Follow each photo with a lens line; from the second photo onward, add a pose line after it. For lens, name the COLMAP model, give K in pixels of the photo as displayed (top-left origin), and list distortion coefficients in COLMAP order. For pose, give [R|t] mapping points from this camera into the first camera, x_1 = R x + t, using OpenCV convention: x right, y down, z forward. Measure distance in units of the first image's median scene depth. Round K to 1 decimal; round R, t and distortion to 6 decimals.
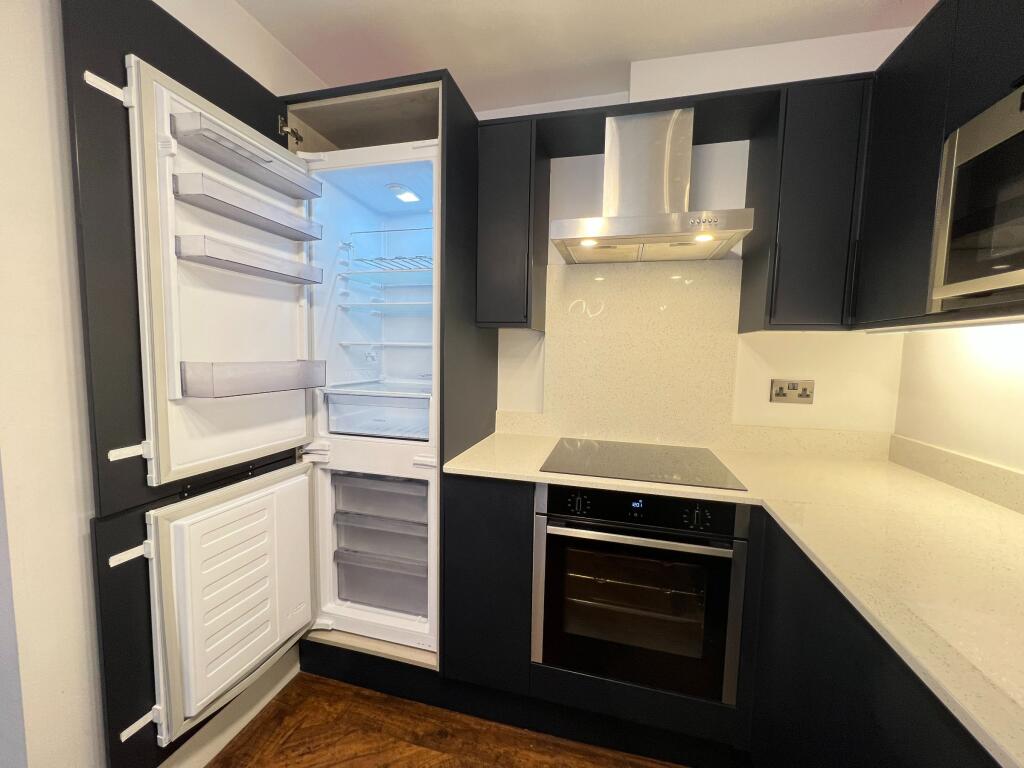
lens RADIAL K [[410.3, 0, 508.2], [0, 410.3, 386.7], [0, 0, 1]] dist [-0.000518, 0.000068]
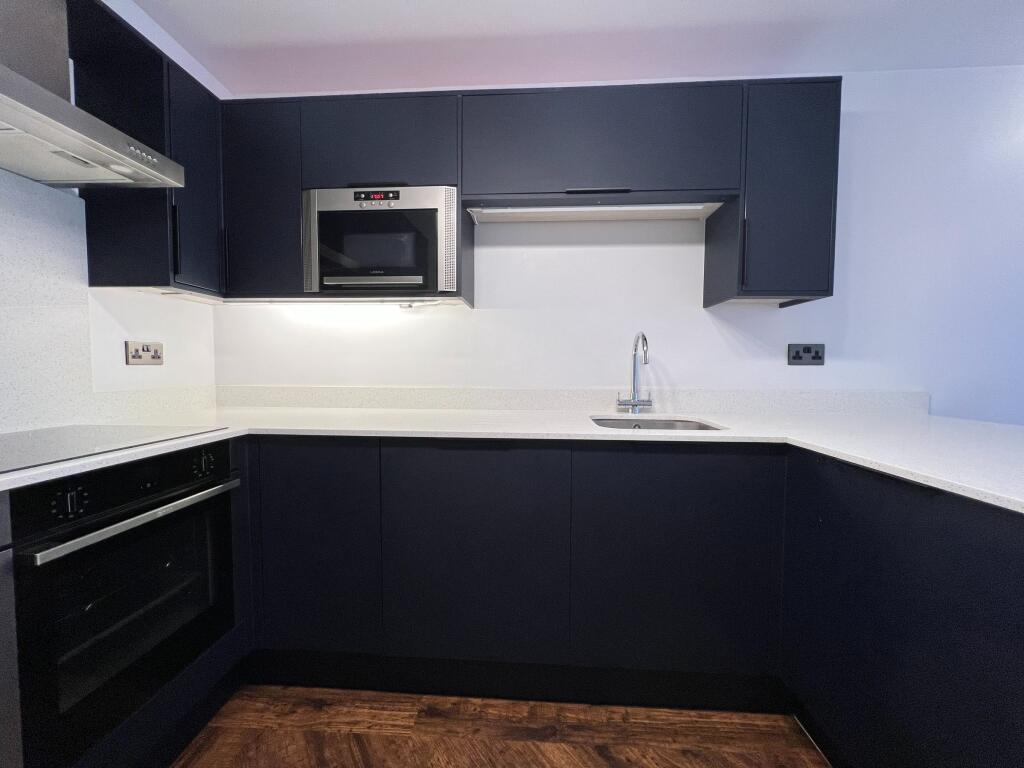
lens RADIAL K [[410.3, 0, 508.2], [0, 410.3, 386.7], [0, 0, 1]] dist [-0.000518, 0.000068]
pose [[-0.184640, -0.072067, 0.980160, -0.474811], [0.073844, 0.993471, 0.086956, 0.071694], [-0.980028, 0.088435, -0.178113, 0.313573]]
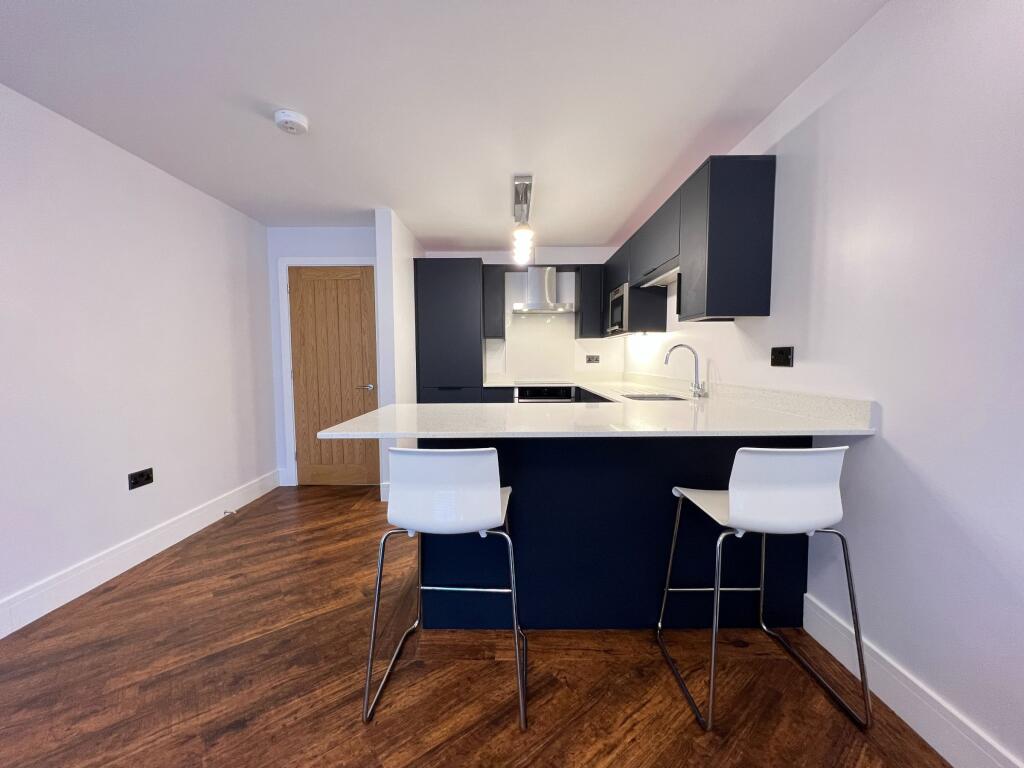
lens RADIAL K [[410.3, 0, 508.2], [0, 410.3, 386.7], [0, 0, 1]] dist [-0.000518, 0.000068]
pose [[0.968298, -0.049934, 0.244756, -0.611218], [0.053417, 0.998543, -0.007611, 0.197282], [-0.244020, 0.020444, 0.969555, -1.672556]]
